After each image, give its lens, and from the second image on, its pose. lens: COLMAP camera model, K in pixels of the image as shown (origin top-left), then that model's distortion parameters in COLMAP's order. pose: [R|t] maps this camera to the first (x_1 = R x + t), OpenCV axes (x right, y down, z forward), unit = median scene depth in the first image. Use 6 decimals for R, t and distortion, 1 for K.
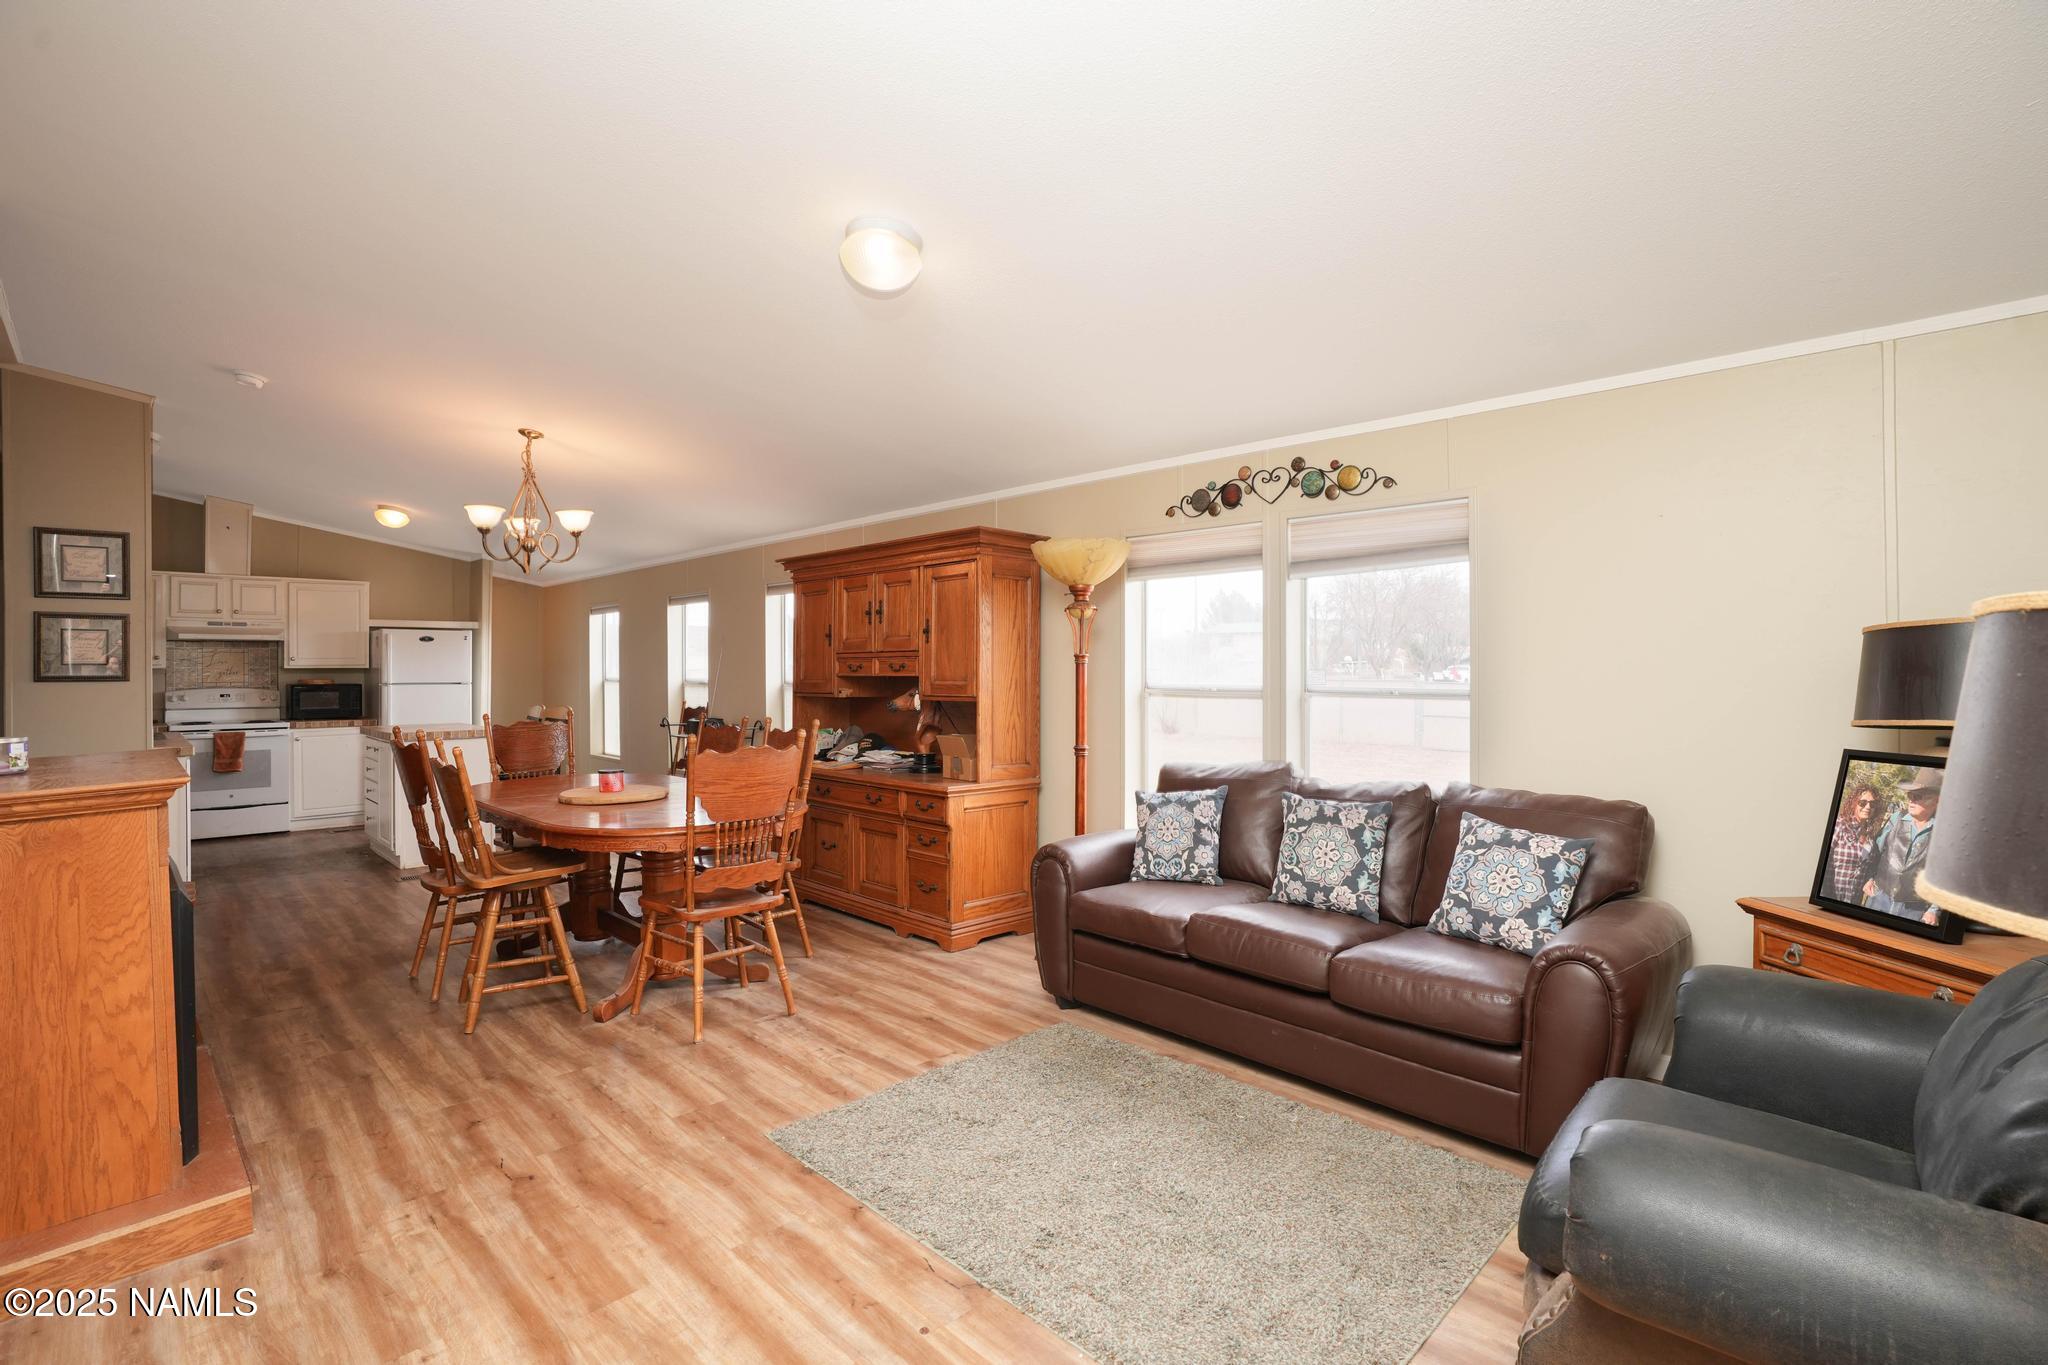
lens RADIAL K [[939.7, 0, 1012.6], [0, 939.7, 668.4], [0, 0, 1]] dist [-0.015675, 0.002665]
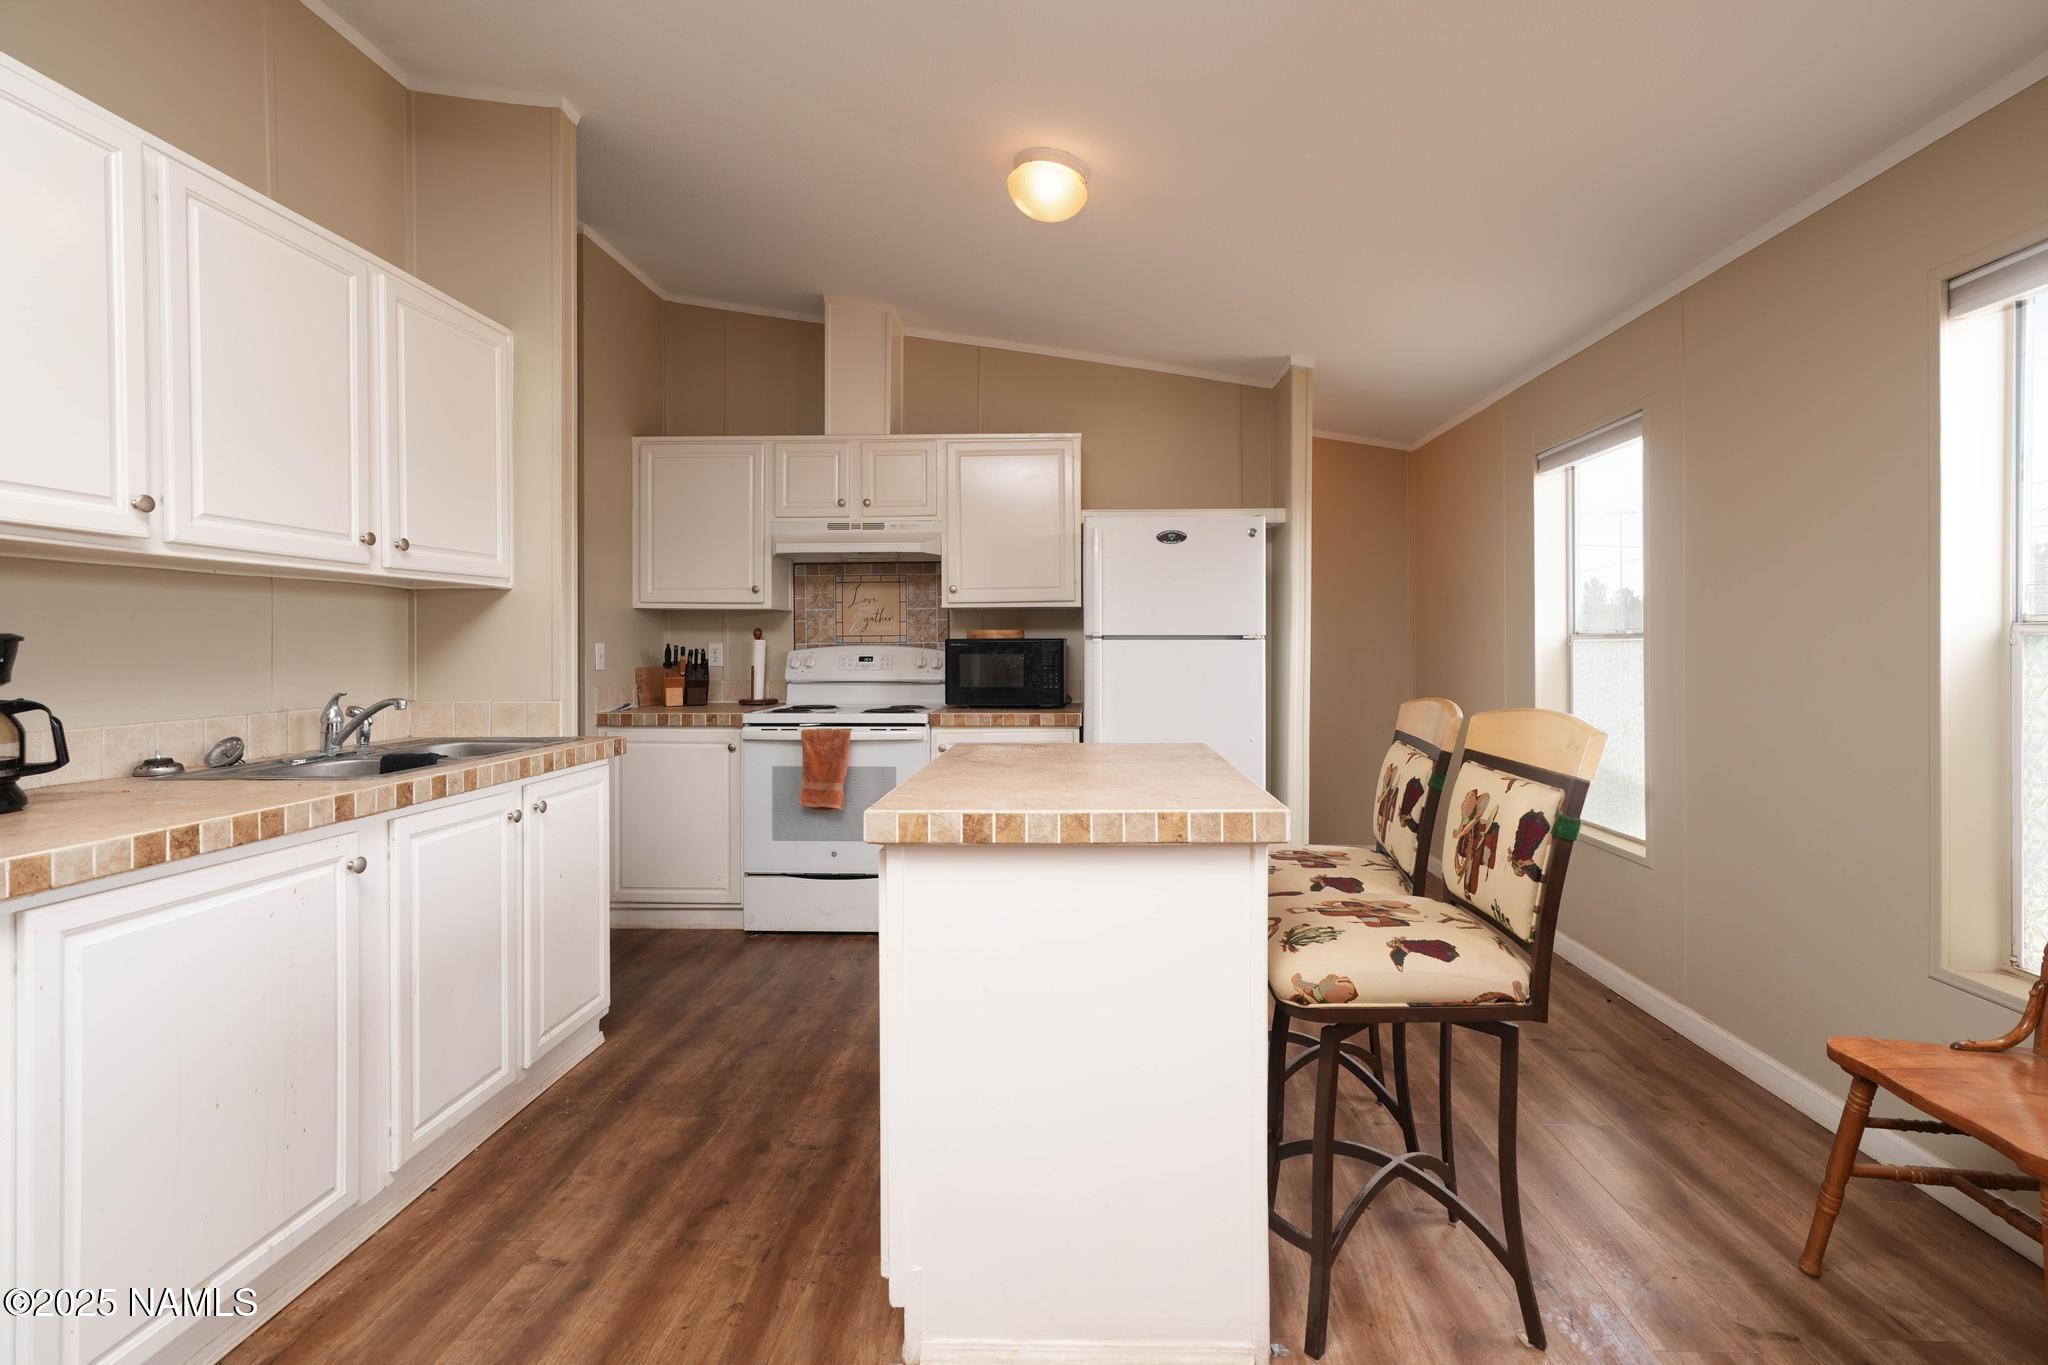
lens RADIAL K [[939.7, 0, 1067.1], [0, 939.7, 663.1], [0, 0, 1]] dist [-0.015675, 0.002665]
pose [[0.690284, 0.013919, -0.723404, -0.381310], [-0.001060, 0.999833, 0.018227, 0.022238], [0.723538, -0.011815, 0.690184, 0.740271]]
